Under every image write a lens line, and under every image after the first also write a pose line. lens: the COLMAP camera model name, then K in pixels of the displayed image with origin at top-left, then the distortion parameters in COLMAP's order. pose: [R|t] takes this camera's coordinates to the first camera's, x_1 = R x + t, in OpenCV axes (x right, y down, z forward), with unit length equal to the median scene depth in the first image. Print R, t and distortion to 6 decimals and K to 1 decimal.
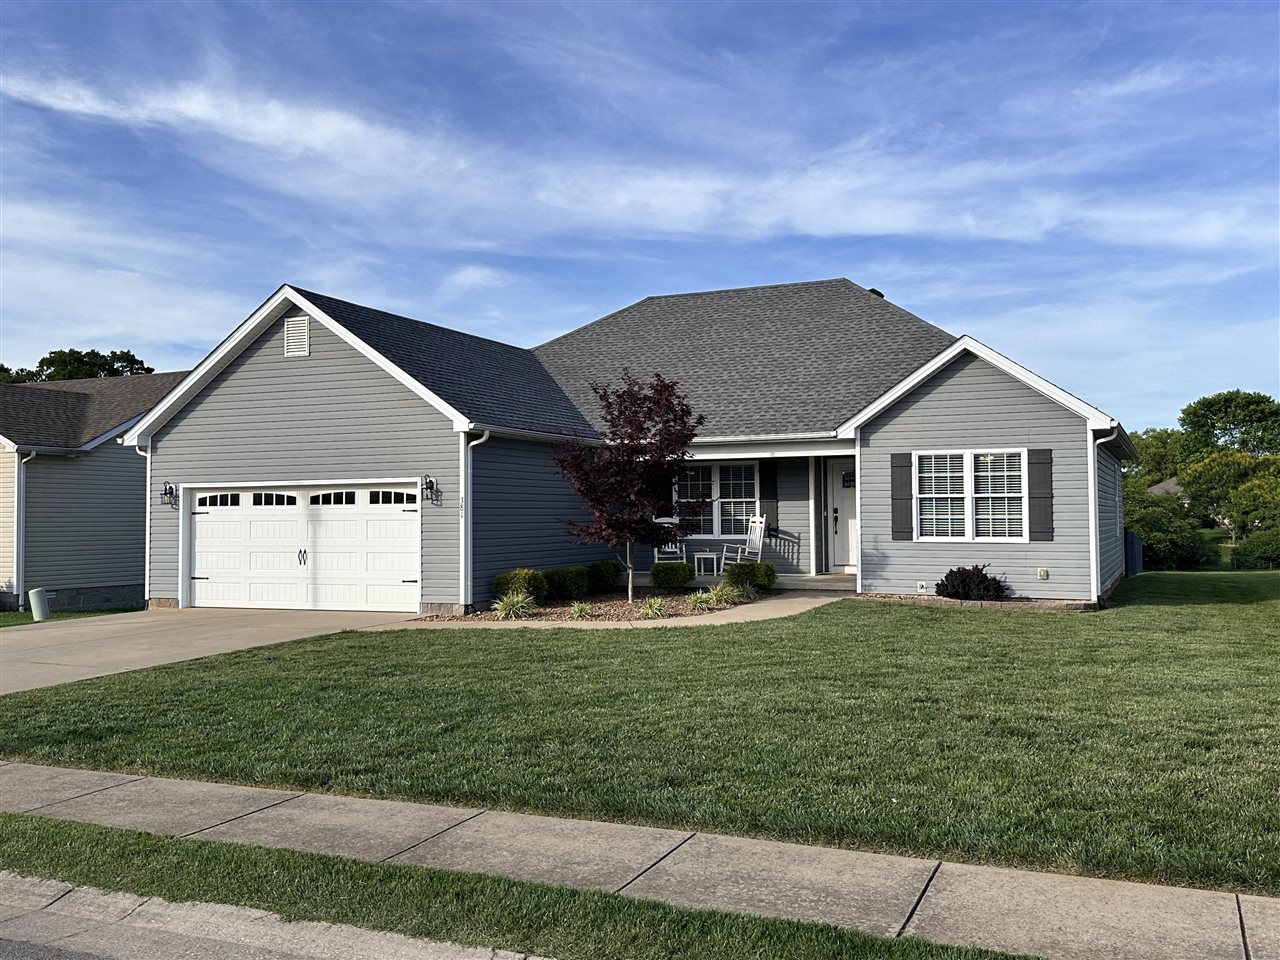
lens RADIAL K [[1159.0, 0, 640.0], [0, 1159.0, 480.0], [0, 0, 1]] dist [0.179815, -0.000695]
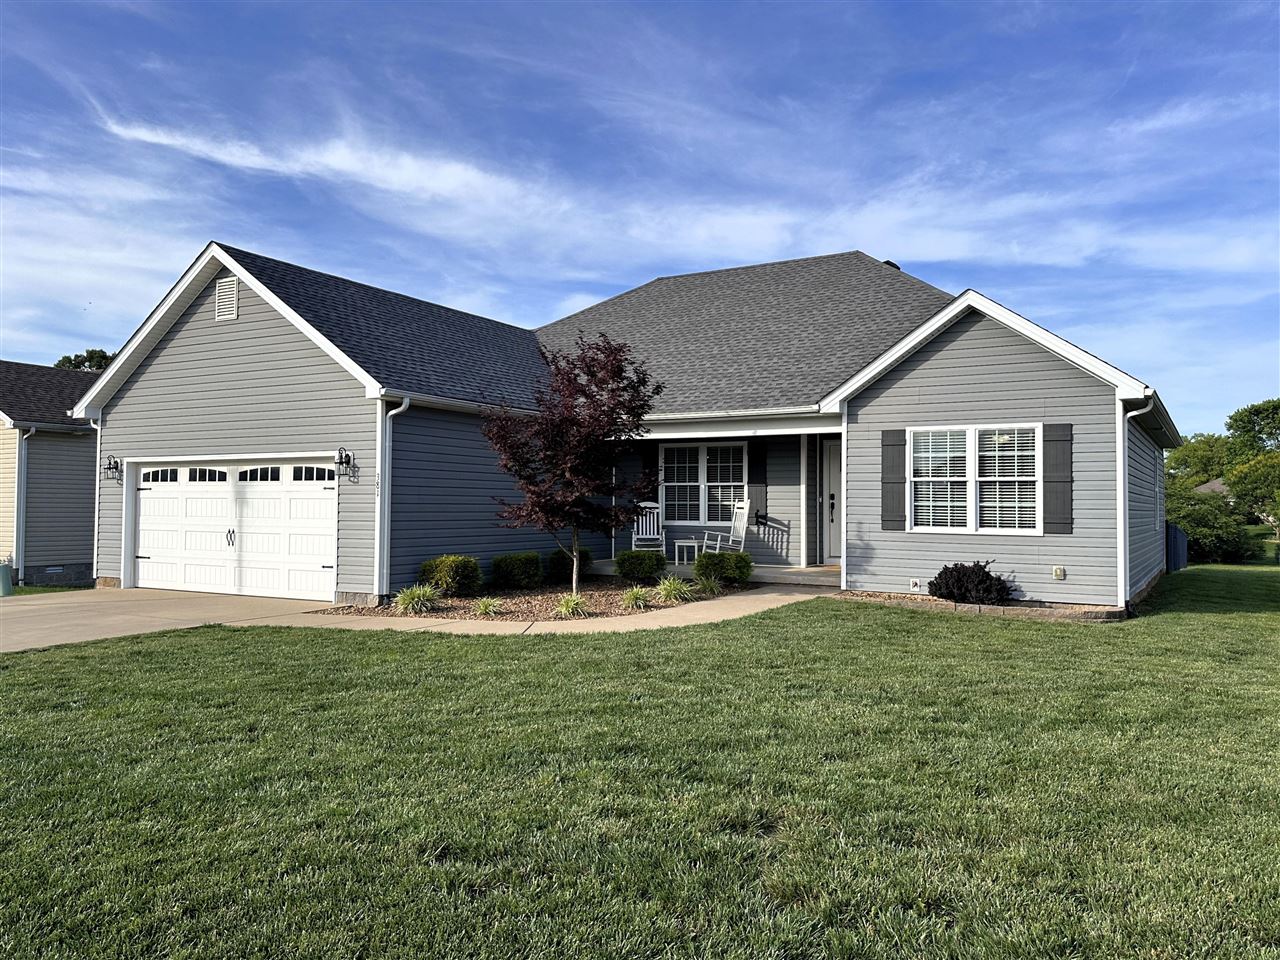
lens RADIAL K [[938.6, 0, 640.0], [0, 938.6, 480.0], [0, 0, 1]] dist [0.091202, -0.002032]
pose [[0.994651, 0.011534, -0.102650, 0.109317], [-0.011214, 0.999930, 0.003690, 0.013844], [0.102685, -0.002519, 0.994711, 0.285865]]
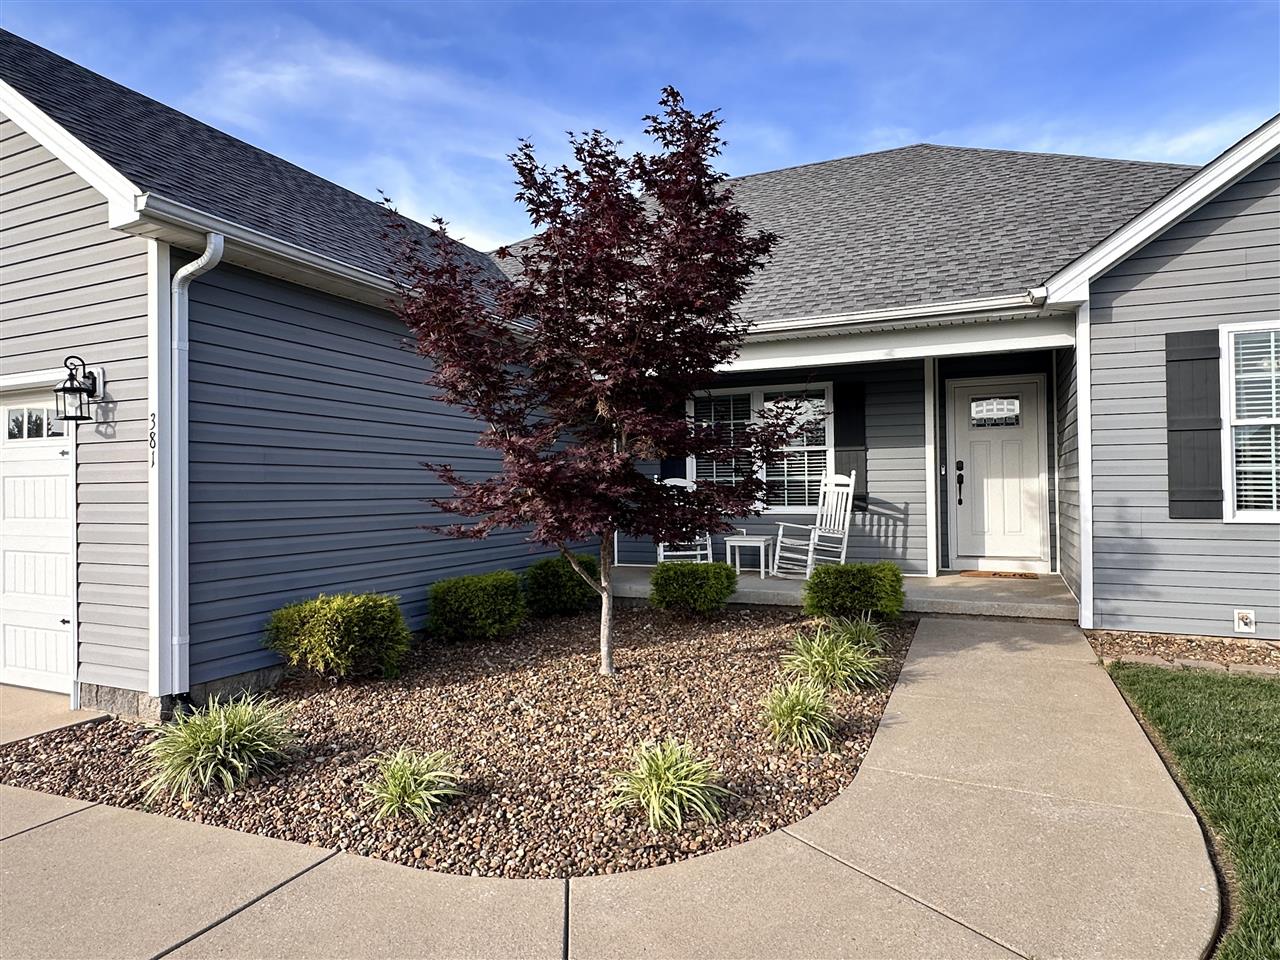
lens RADIAL K [[778.9, 0, 635.1], [0, 778.9, 481.2], [0, 0, 1]] dist [-0.003837, -0.000736]
pose [[0.999927, -0.002197, -0.011850, 0.006378], [0.002442, 0.999782, 0.020744, 0.029796], [0.011802, -0.020771, 0.999715, 0.692929]]
